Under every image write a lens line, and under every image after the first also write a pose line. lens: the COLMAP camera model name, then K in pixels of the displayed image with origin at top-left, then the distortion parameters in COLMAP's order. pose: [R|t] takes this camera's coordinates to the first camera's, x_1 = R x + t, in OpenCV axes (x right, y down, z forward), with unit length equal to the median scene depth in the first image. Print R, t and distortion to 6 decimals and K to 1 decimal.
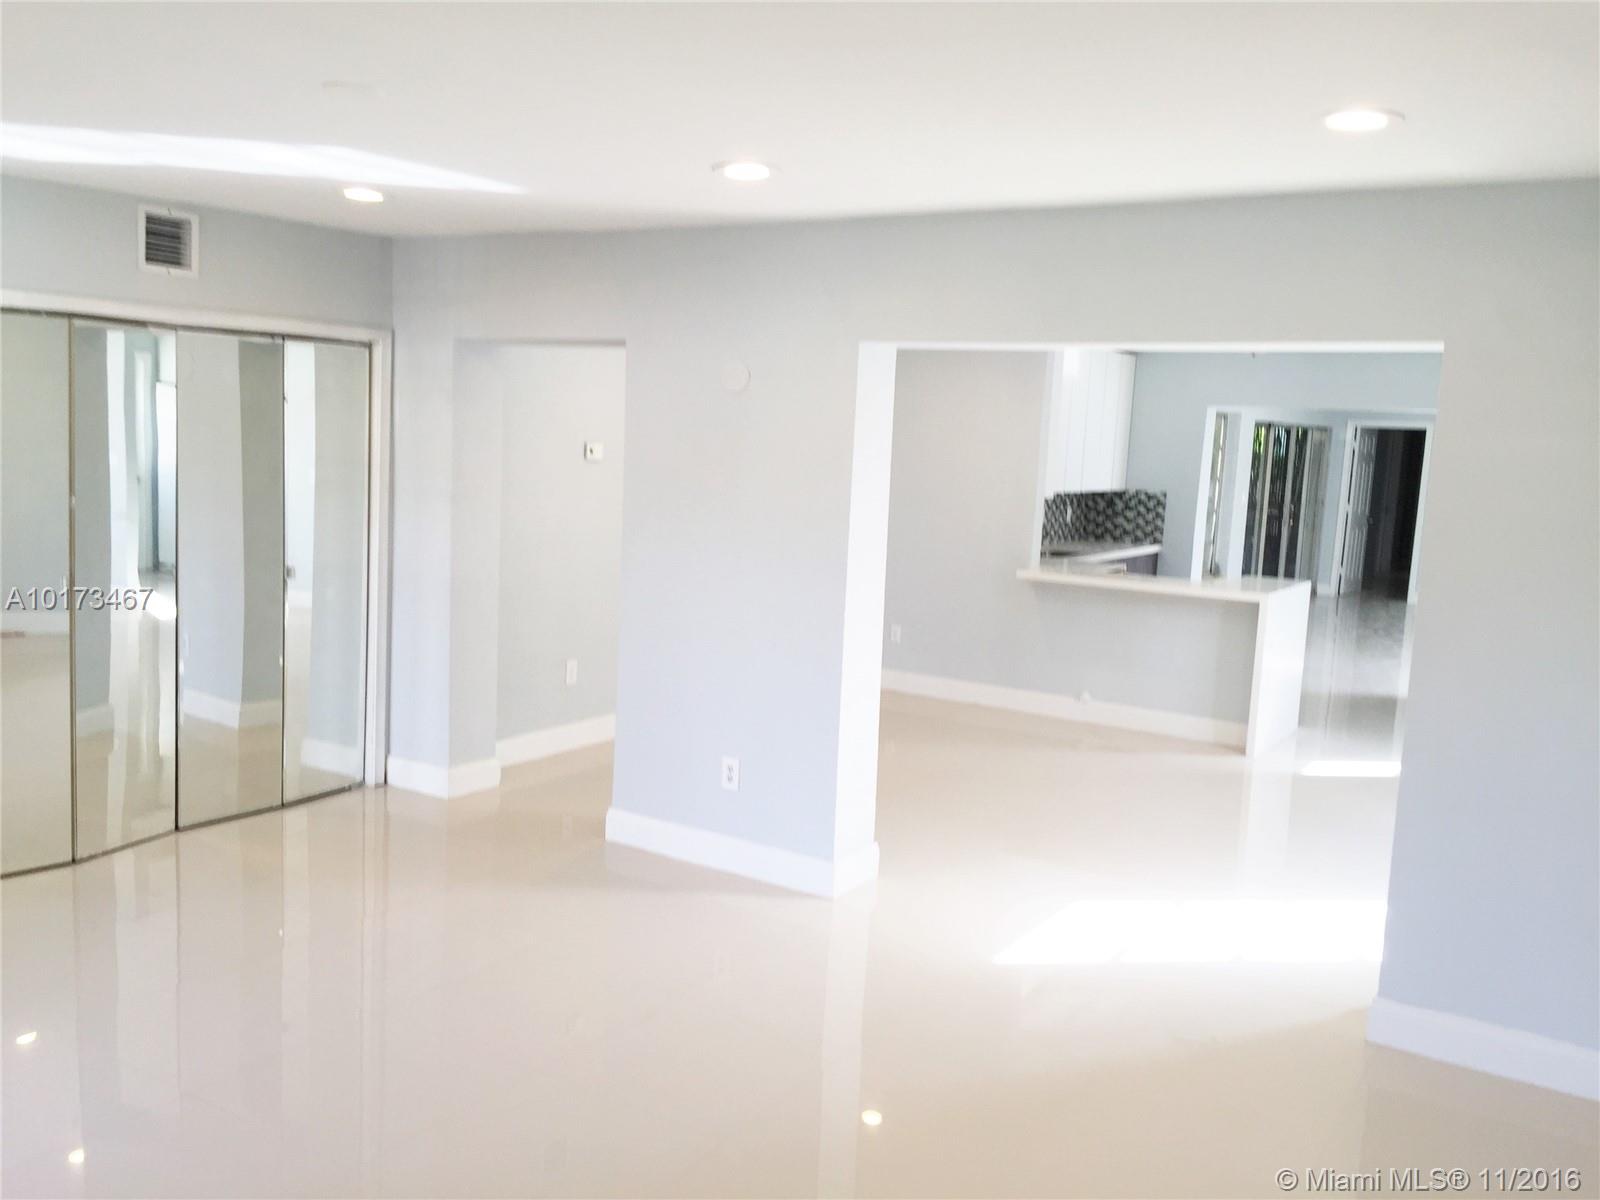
lens RADIAL K [[1358.8, 0, 773.8], [0, 1358.8, 579.0], [0, 0, 1]] dist [0.078999, -0.092048]
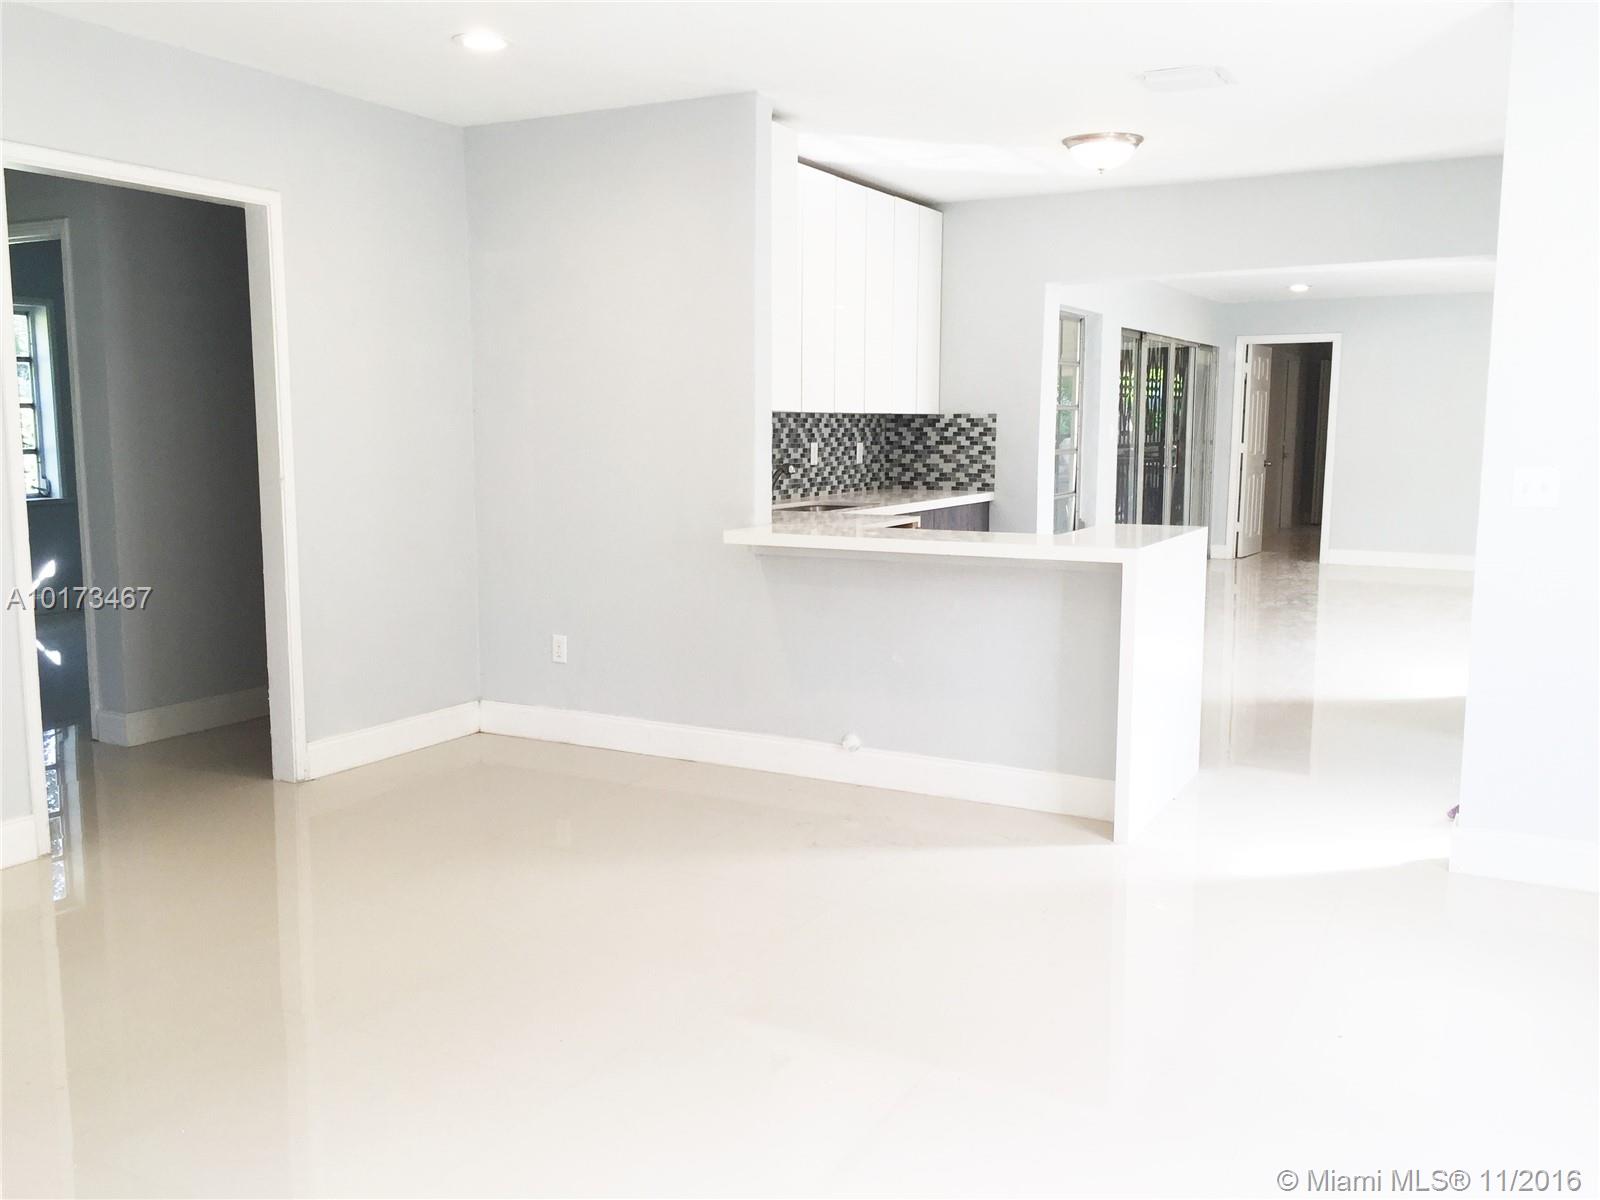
lens RADIAL K [[1358.8, 0, 798.0], [0, 1358.8, 587.3], [0, 0, 1]] dist [0.078999, -0.092048]
pose [[0.994660, -0.054686, 0.087528, 0.121382], [0.053819, 0.998476, 0.012235, 0.009437], [-0.088064, -0.007459, 0.996087, 0.321504]]
